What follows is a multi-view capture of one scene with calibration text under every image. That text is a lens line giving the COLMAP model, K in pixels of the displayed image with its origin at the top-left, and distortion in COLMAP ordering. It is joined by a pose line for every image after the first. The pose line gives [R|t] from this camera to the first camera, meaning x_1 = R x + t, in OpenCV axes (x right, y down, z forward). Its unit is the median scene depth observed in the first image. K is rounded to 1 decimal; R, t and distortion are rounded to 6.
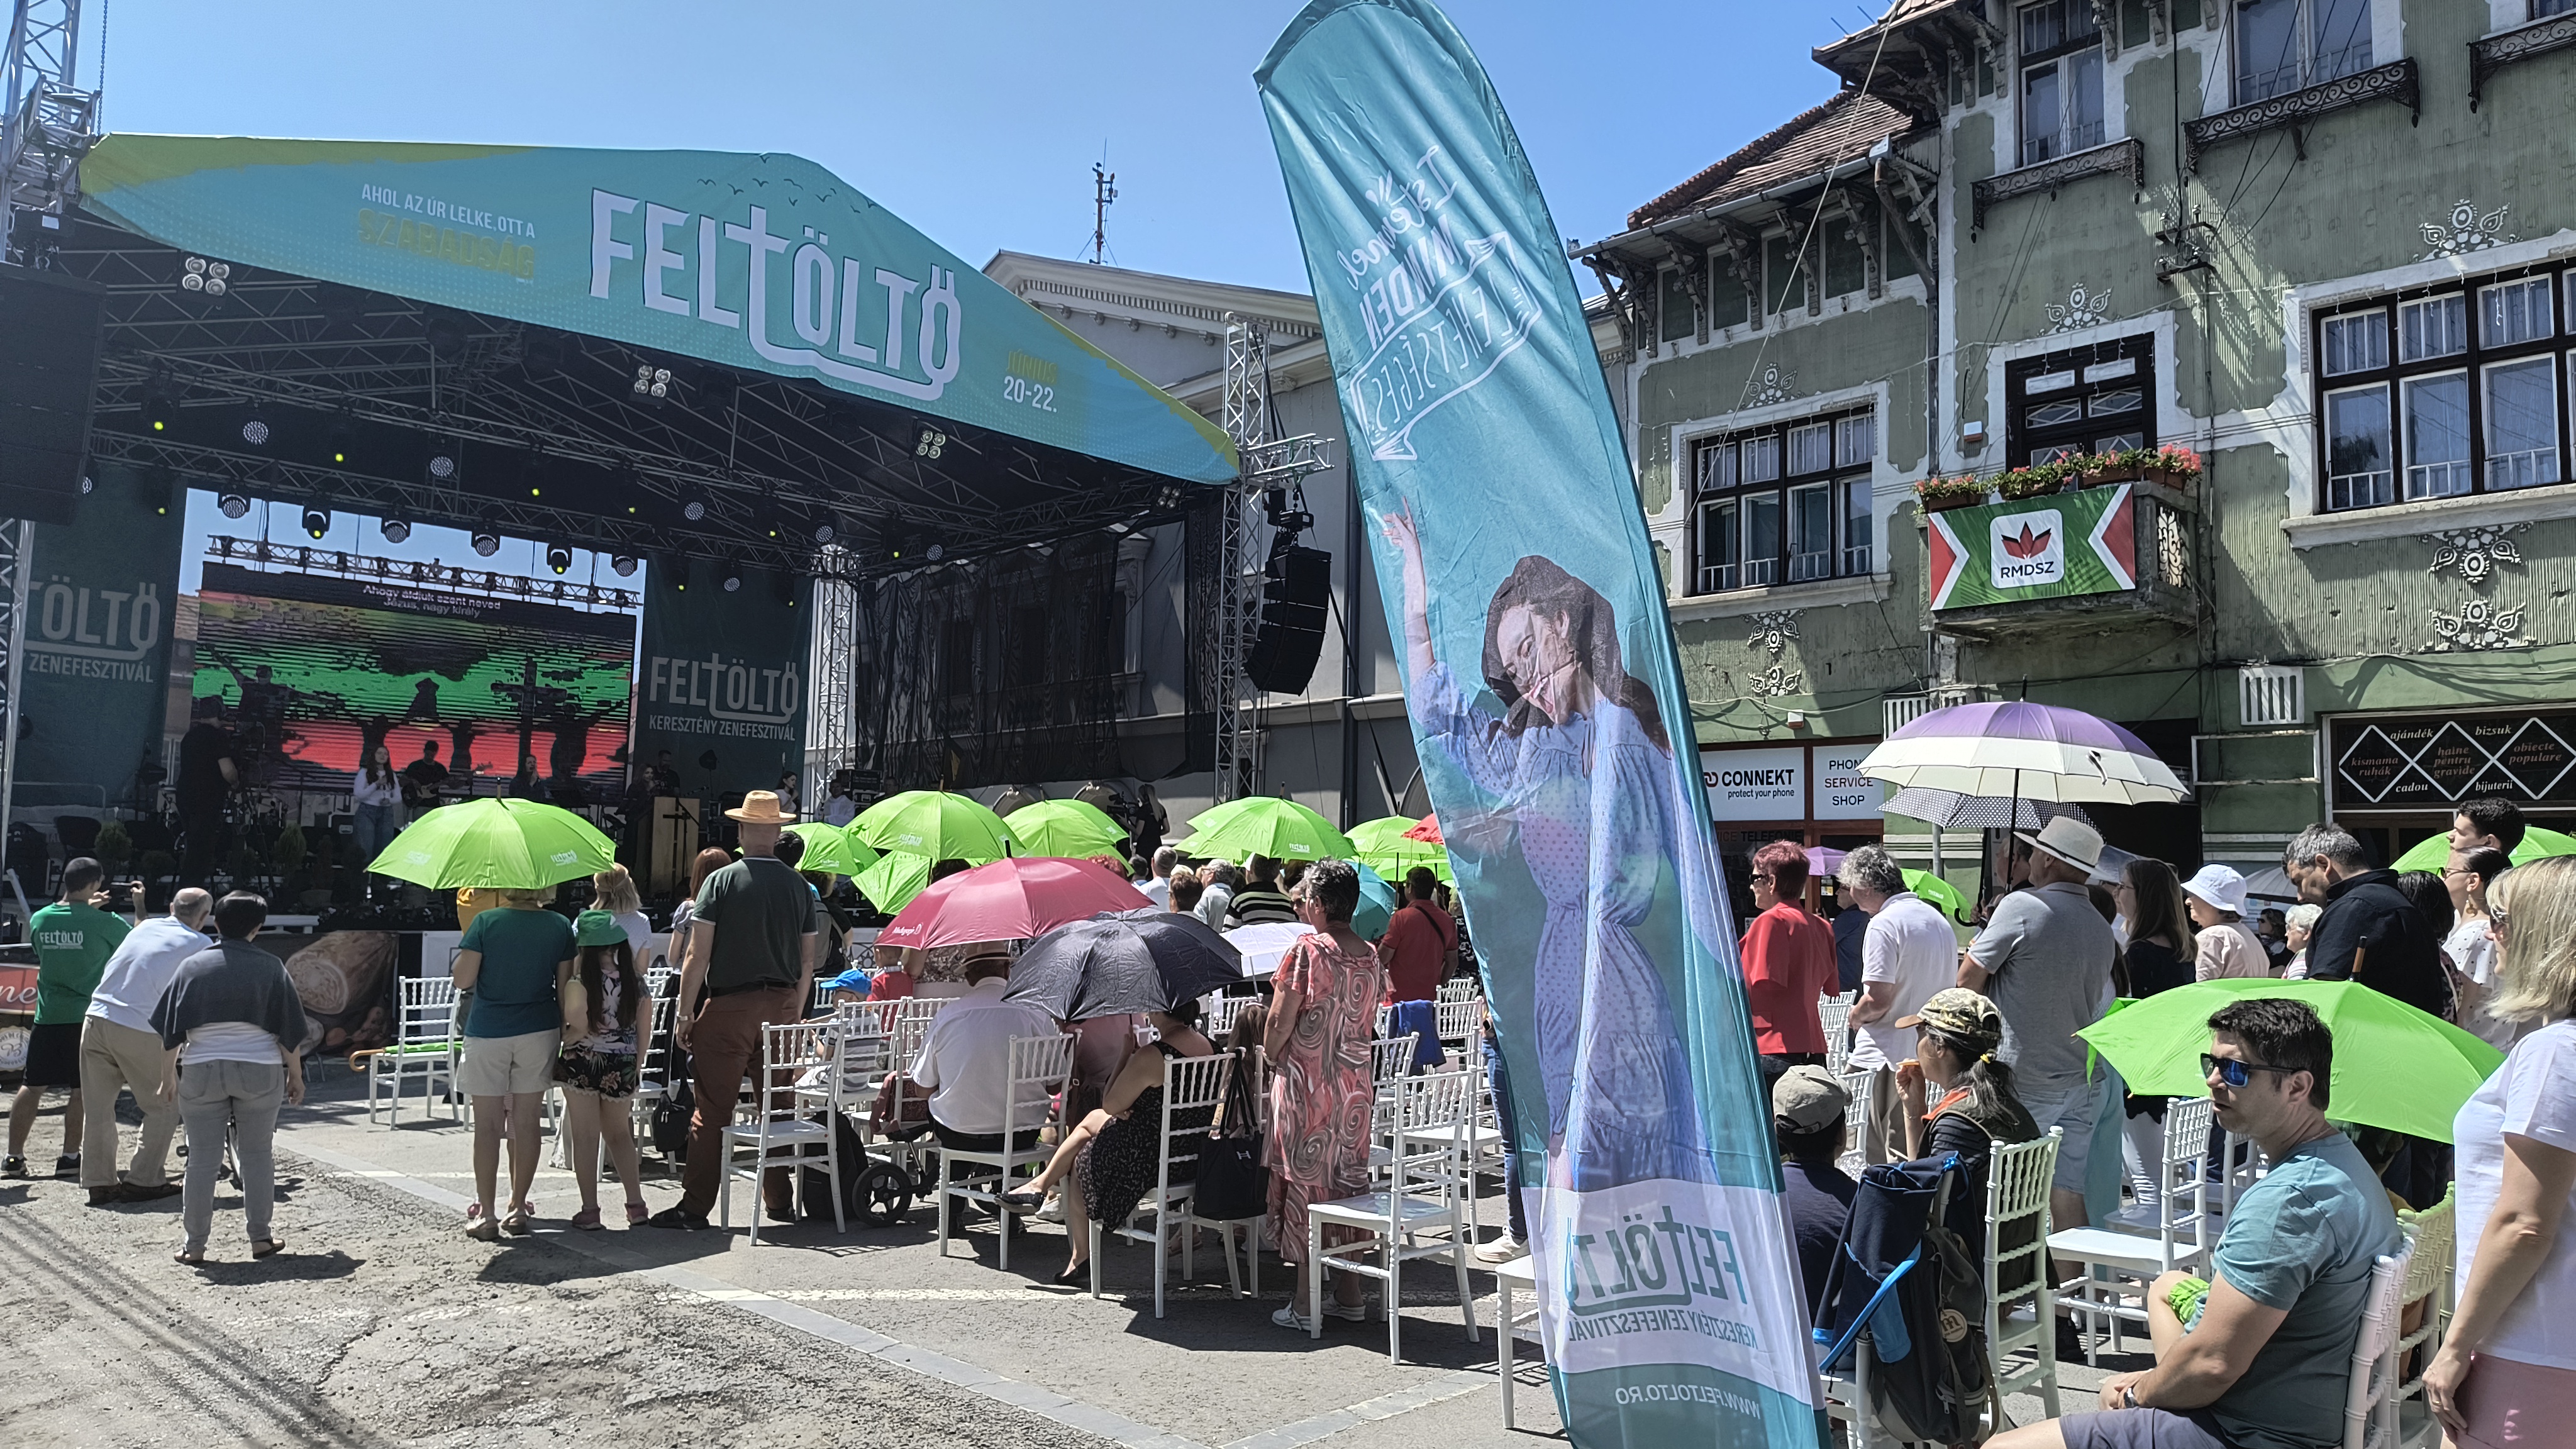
lens RADIAL K [[1794.0, 0, 1319.6], [0, 1794.0, 731.8], [0, 0, 1]] dist [0.005671, 0.002819]
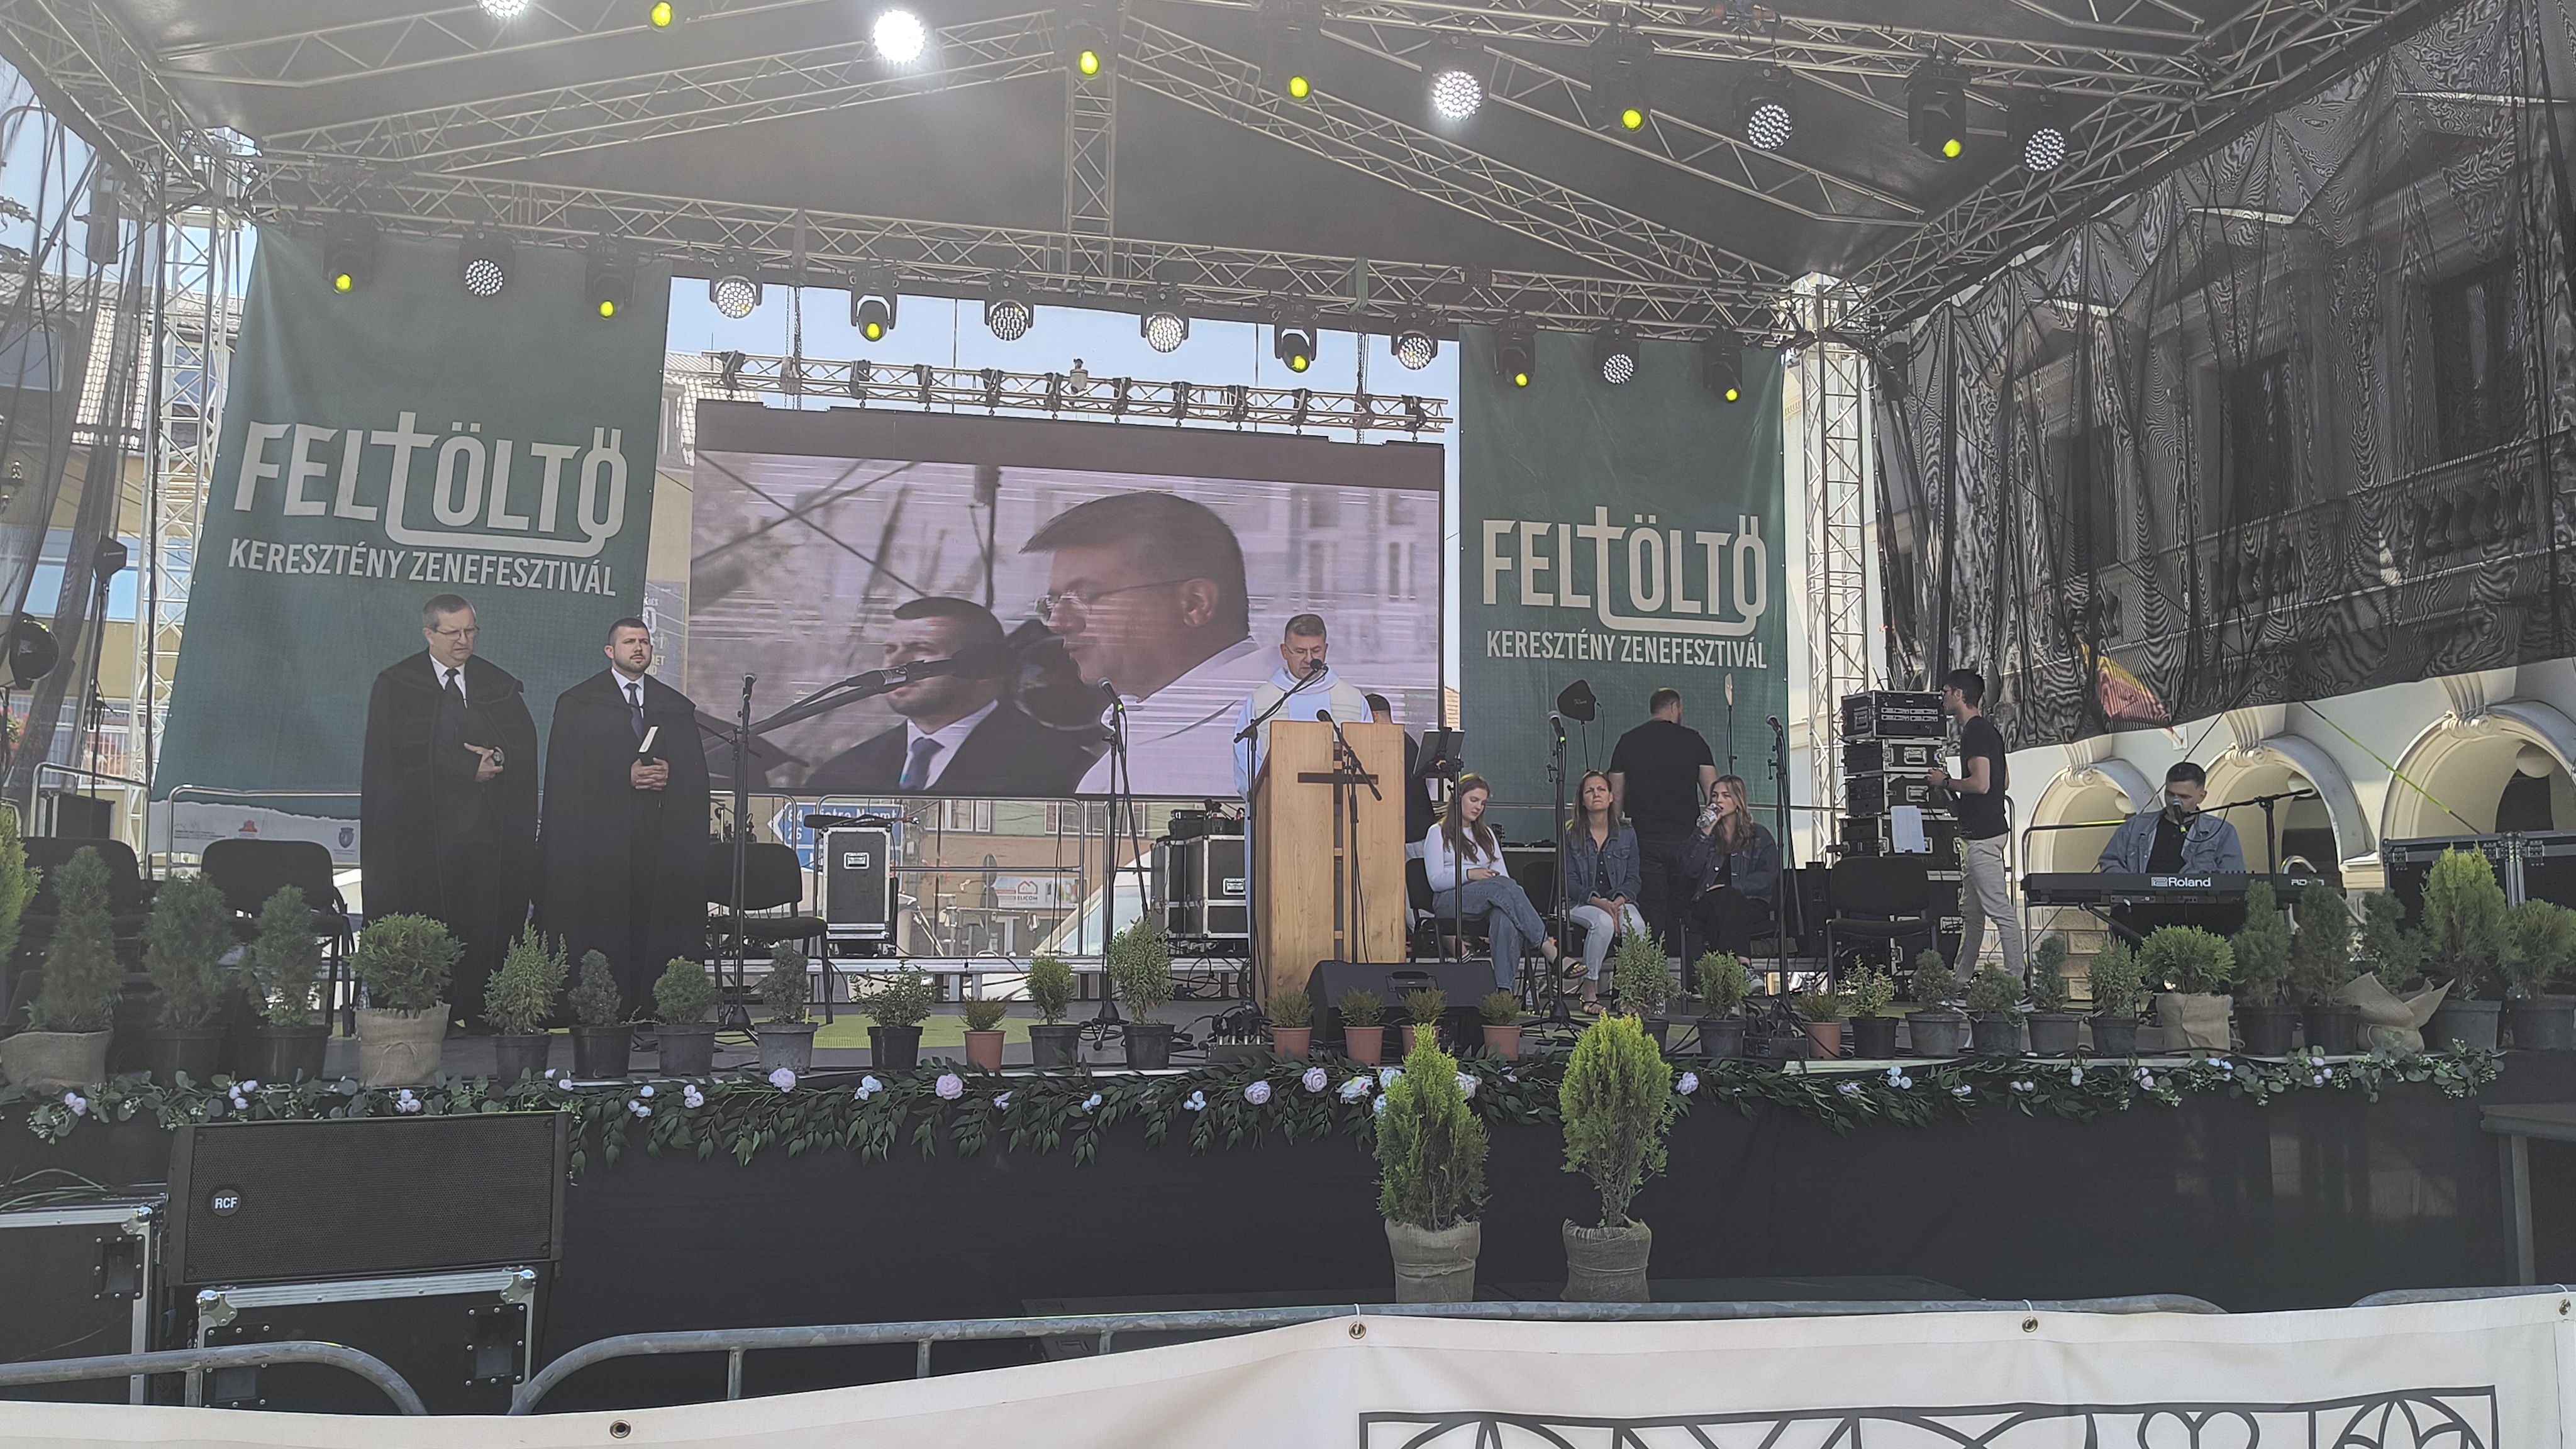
lens RADIAL K [[1794.0, 0, 1319.6], [0, 1794.0, 731.8], [0, 0, 1]] dist [0.005671, 0.002819]
pose [[0.974717, -0.044264, -0.219013, -0.306402], [0.041589, 0.998993, -0.016811, 0.025801], [0.219537, 0.007277, 0.975577, 0.486262]]
